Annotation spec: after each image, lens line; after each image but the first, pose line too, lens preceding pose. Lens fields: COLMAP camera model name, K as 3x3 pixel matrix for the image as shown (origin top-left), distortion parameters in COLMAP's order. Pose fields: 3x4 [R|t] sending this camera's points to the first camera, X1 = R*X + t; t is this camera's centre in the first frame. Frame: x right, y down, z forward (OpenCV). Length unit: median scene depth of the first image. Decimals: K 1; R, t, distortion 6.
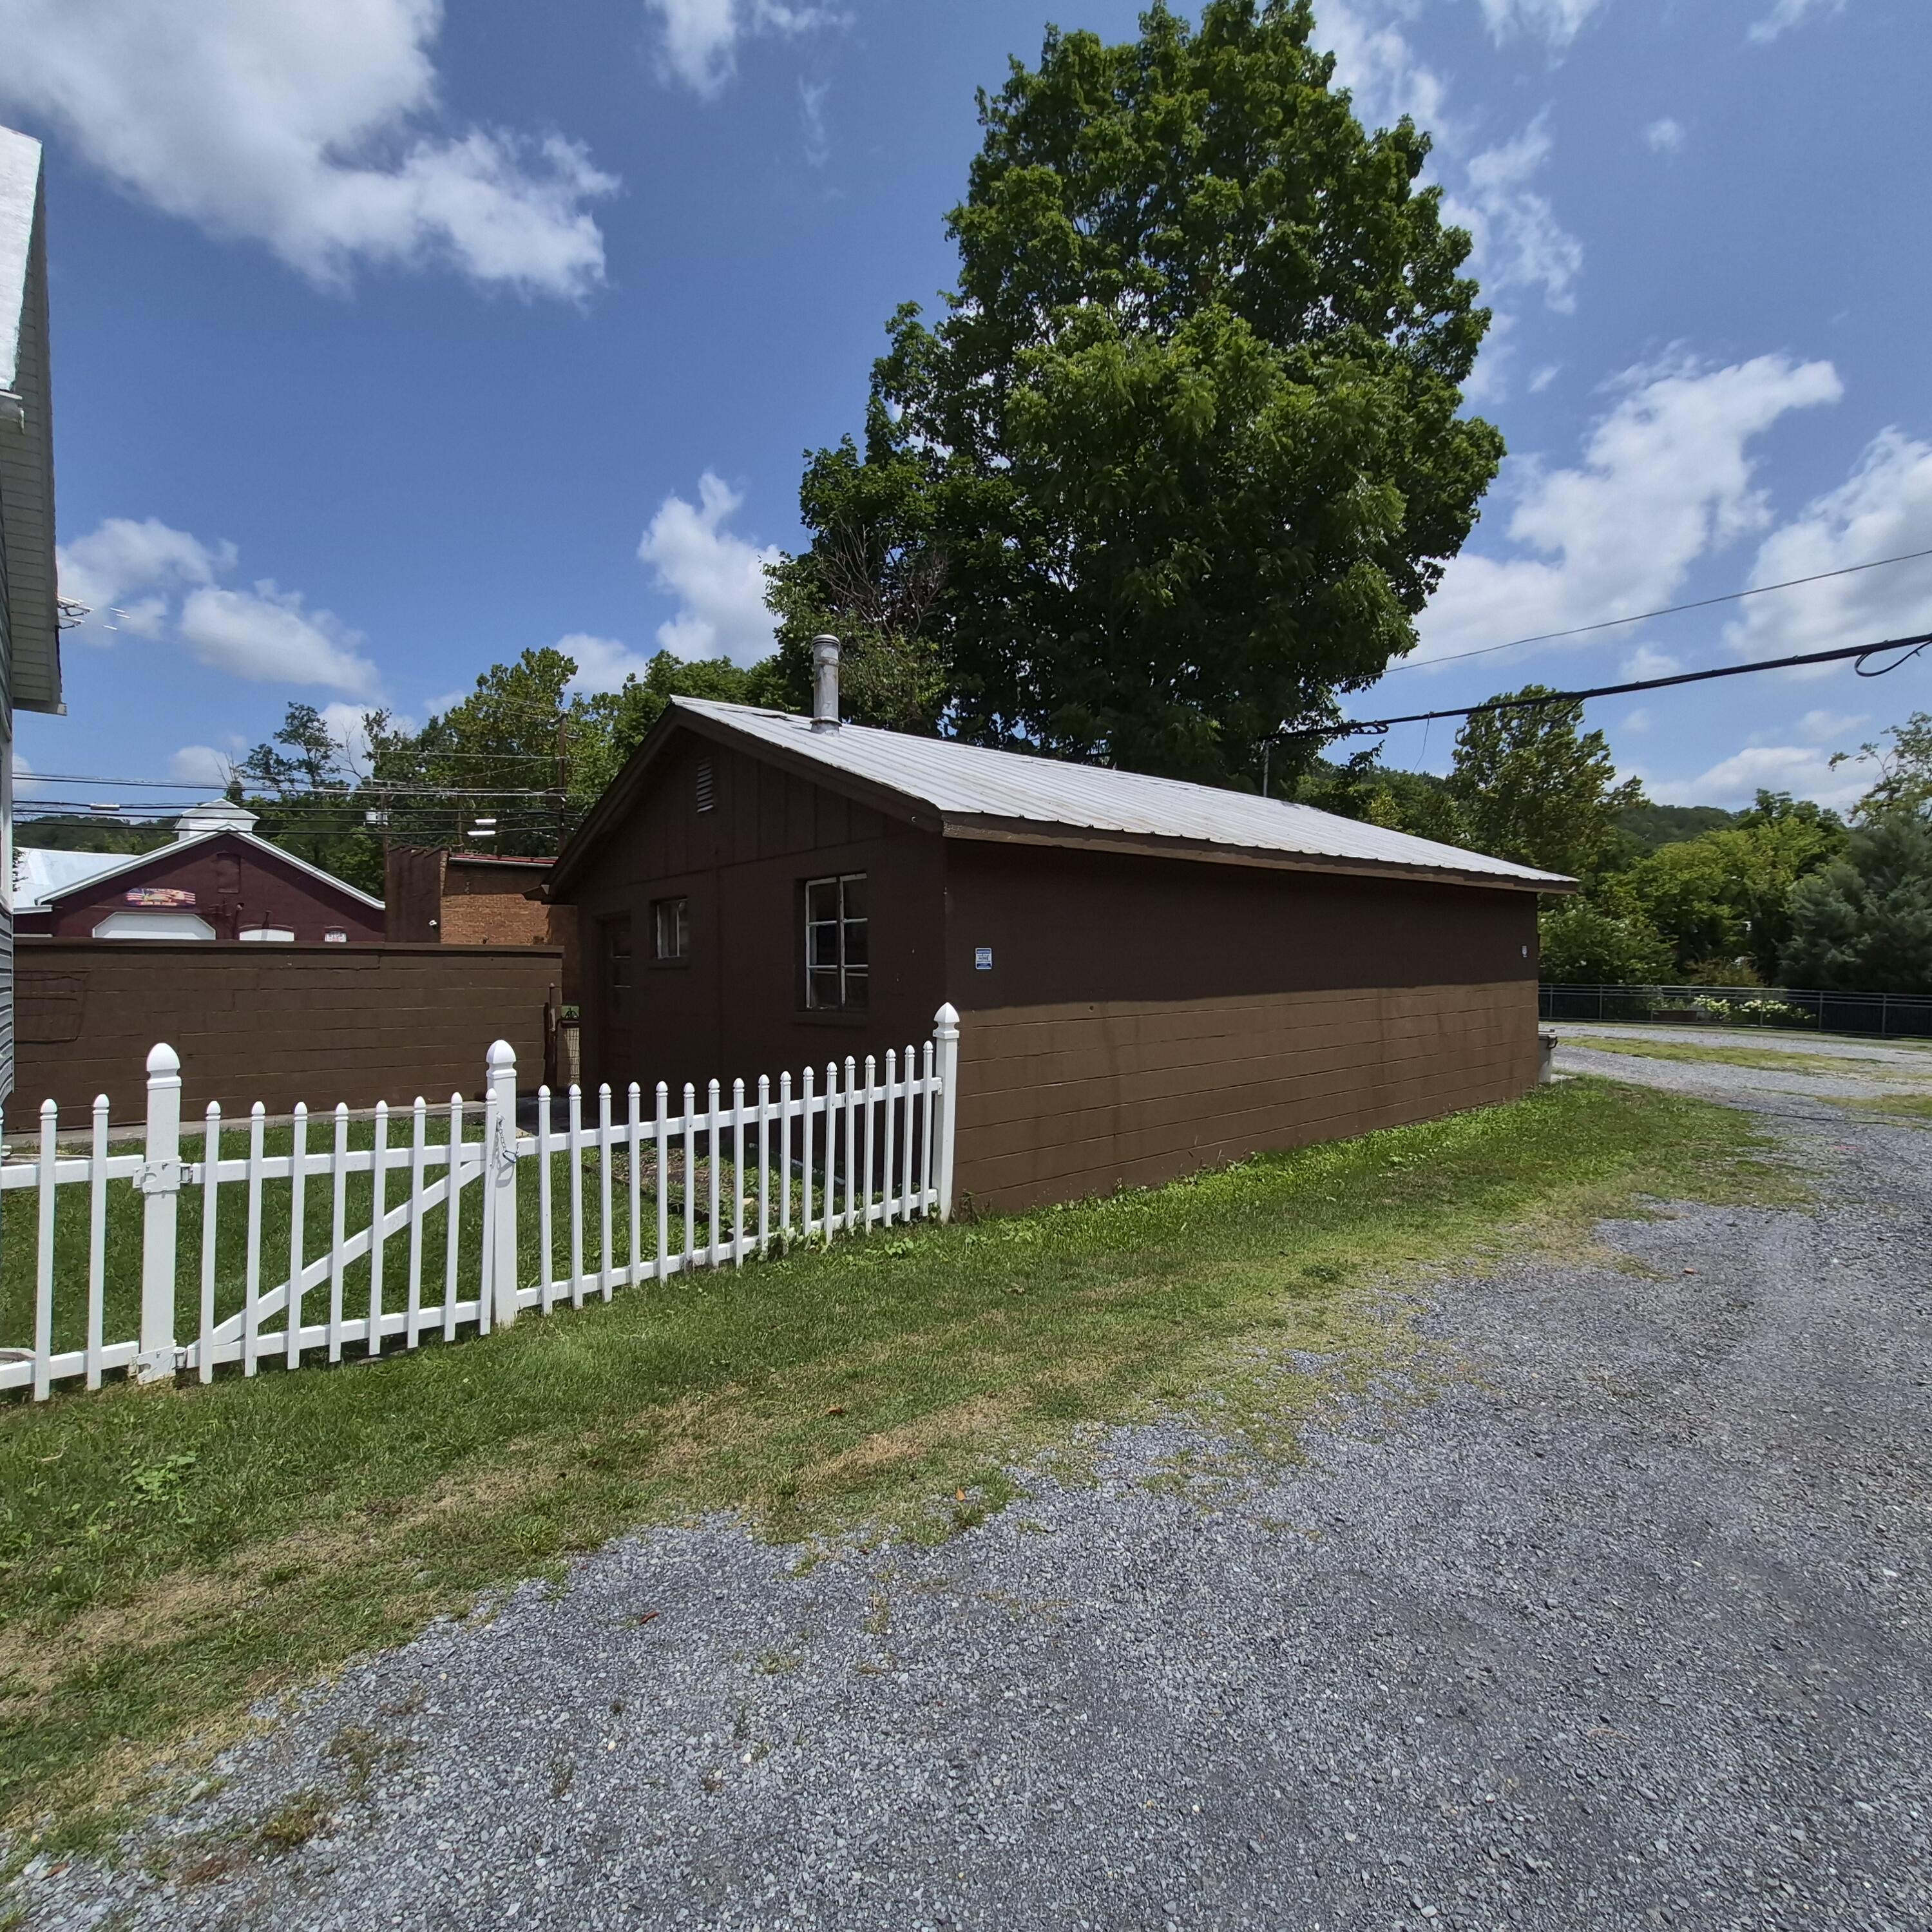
lens RADIAL K [[1009.5, 0, 977.2], [0, 1009.5, 967.5], [0, 0, 1]] dist [0.002517, -0.001394]
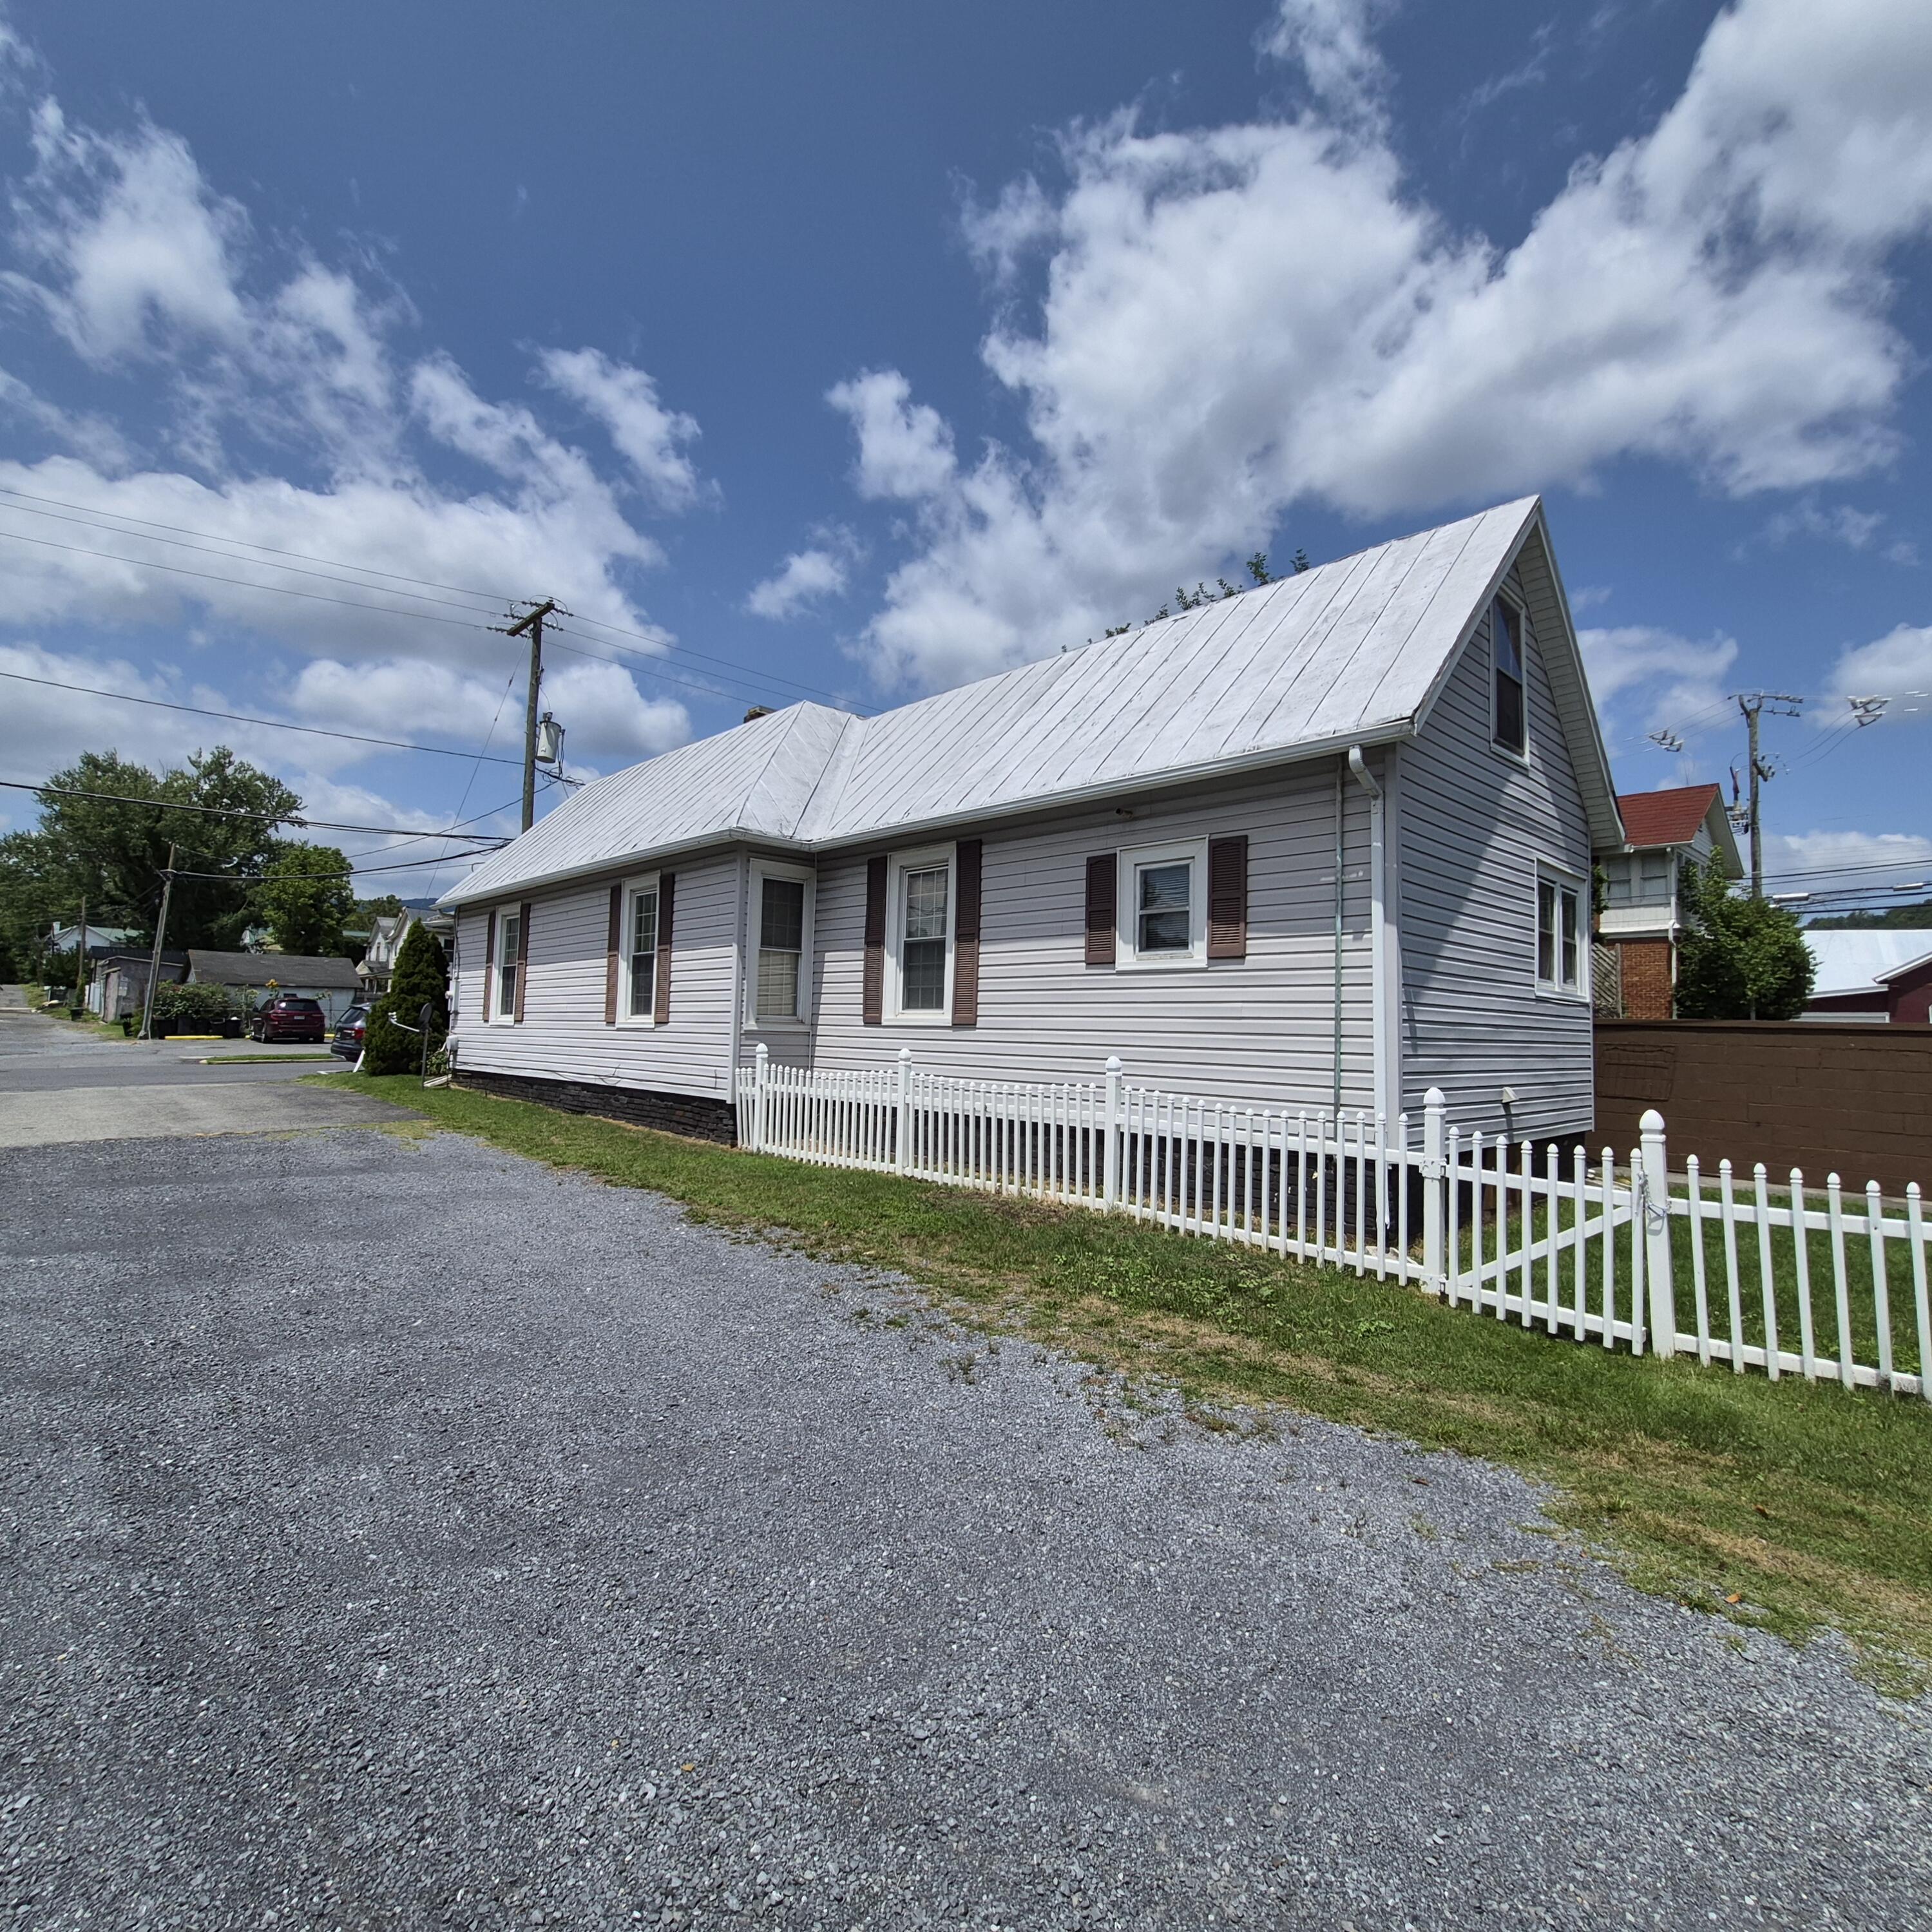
lens RADIAL K [[1009.5, 0, 977.2], [0, 1009.5, 967.5], [0, 0, 1]] dist [0.002517, -0.001394]
pose [[0.038886, -0.057008, -0.997616, 0.802174], [-0.030759, 0.997830, -0.058219, -0.001048], [0.998770, 0.032949, 0.037048, 0.185888]]
